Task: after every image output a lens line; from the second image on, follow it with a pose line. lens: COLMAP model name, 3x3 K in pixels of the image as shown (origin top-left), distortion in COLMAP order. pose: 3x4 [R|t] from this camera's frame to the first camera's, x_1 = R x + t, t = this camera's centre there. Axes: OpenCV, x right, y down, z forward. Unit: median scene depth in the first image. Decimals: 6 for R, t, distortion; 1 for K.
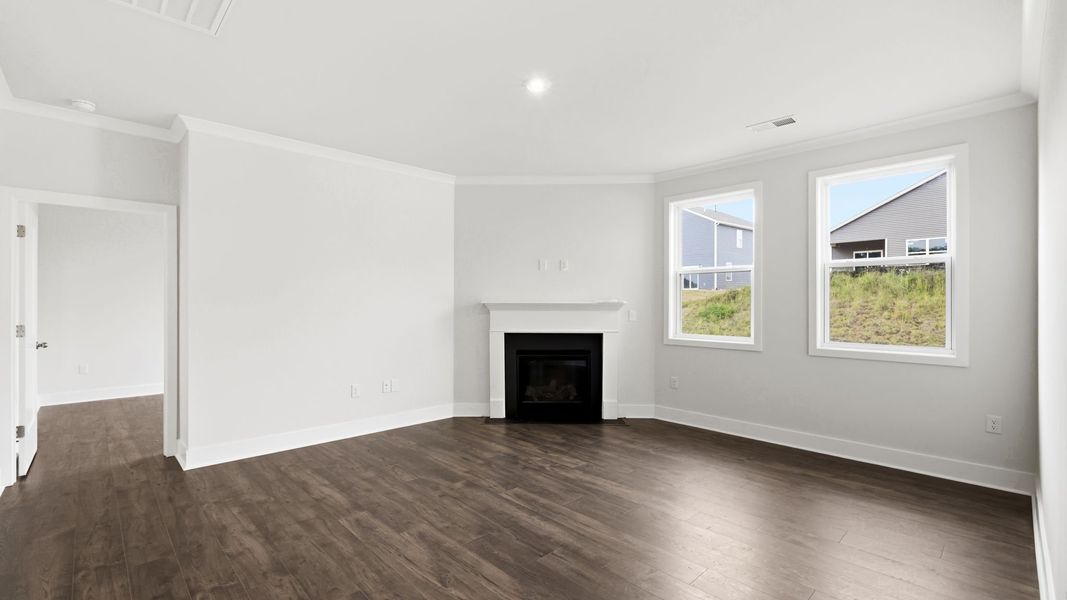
lens RADIAL K [[464.7, 0, 533.5], [0, 464.7, 300.0], [0, 0, 1]] dist [0.002897, 0.000192]
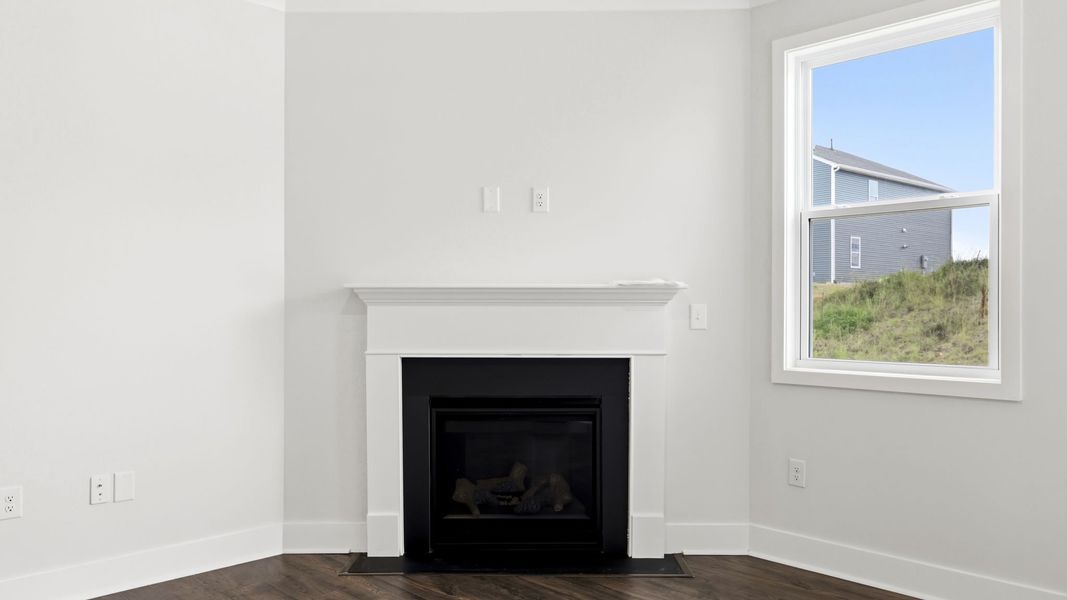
lens RADIAL K [[771.3, 0, 533.5], [0, 771.3, 300.0], [0, 0, 1]] dist [-0.000277, 0.001033]
pose [[0.999945, -0.000736, 0.010454, 0.052363], [0.000783, 0.999990, -0.004502, 0.021237], [-0.010450, 0.004509, 0.999935, 0.285366]]
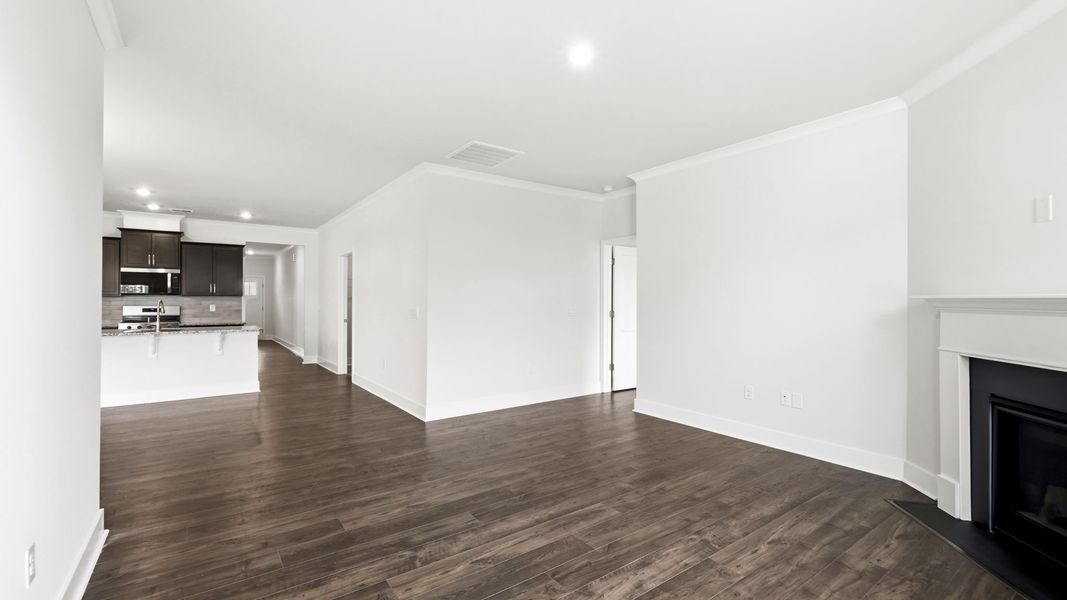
lens RADIAL K [[459.4, 0, 520.8], [0, 459.4, 299.9], [0, 0, 1]] dist [-0.001356, -0.000100]
pose [[-0.157056, -0.001514, -0.987589, 0.519425], [0.005817, 0.999980, -0.002458, 0.006819], [0.987573, -0.006131, -0.157044, 0.593780]]
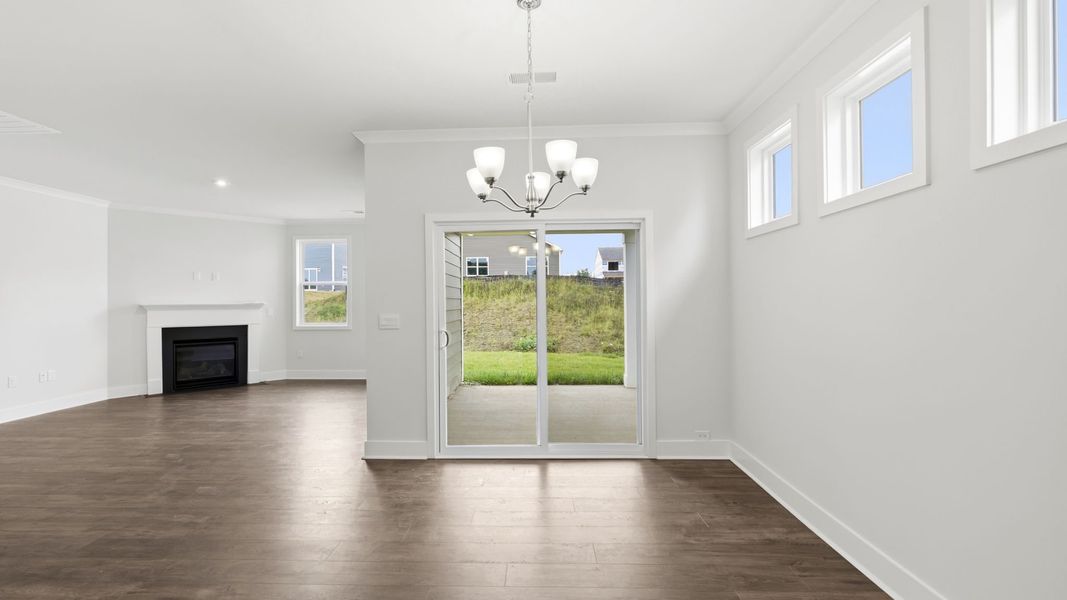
lens RADIAL K [[459.4, 0, 520.8], [0, 459.4, 299.9], [0, 0, 1]] dist [-0.001356, -0.000100]
pose [[0.726612, -0.004253, 0.687035, -0.214400], [0.004325, 0.999989, 0.001615, -0.004759], [-0.687034, 0.001798, 0.726623, -0.622494]]
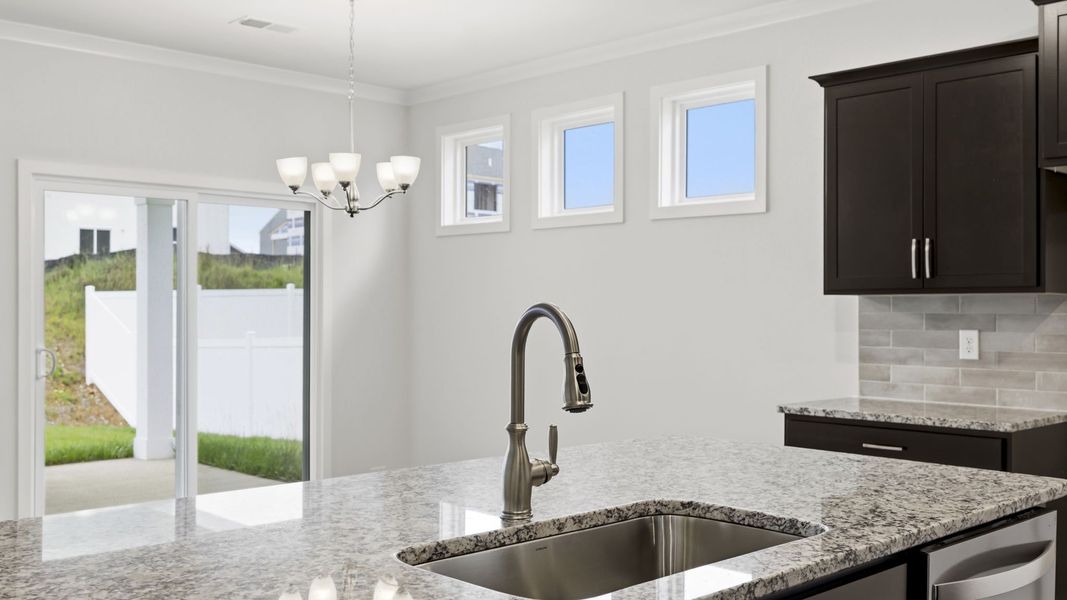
lens RADIAL K [[1060.1, 0, 533.5], [0, 1060.1, 300.0], [0, 0, 1]] dist [-0.005371, -0.001262]
pose [[-0.000529, 0.007687, 0.999970, -0.851225], [-0.008140, 0.999937, -0.007691, -0.000270], [-0.999967, -0.008144, -0.000467, -0.487974]]
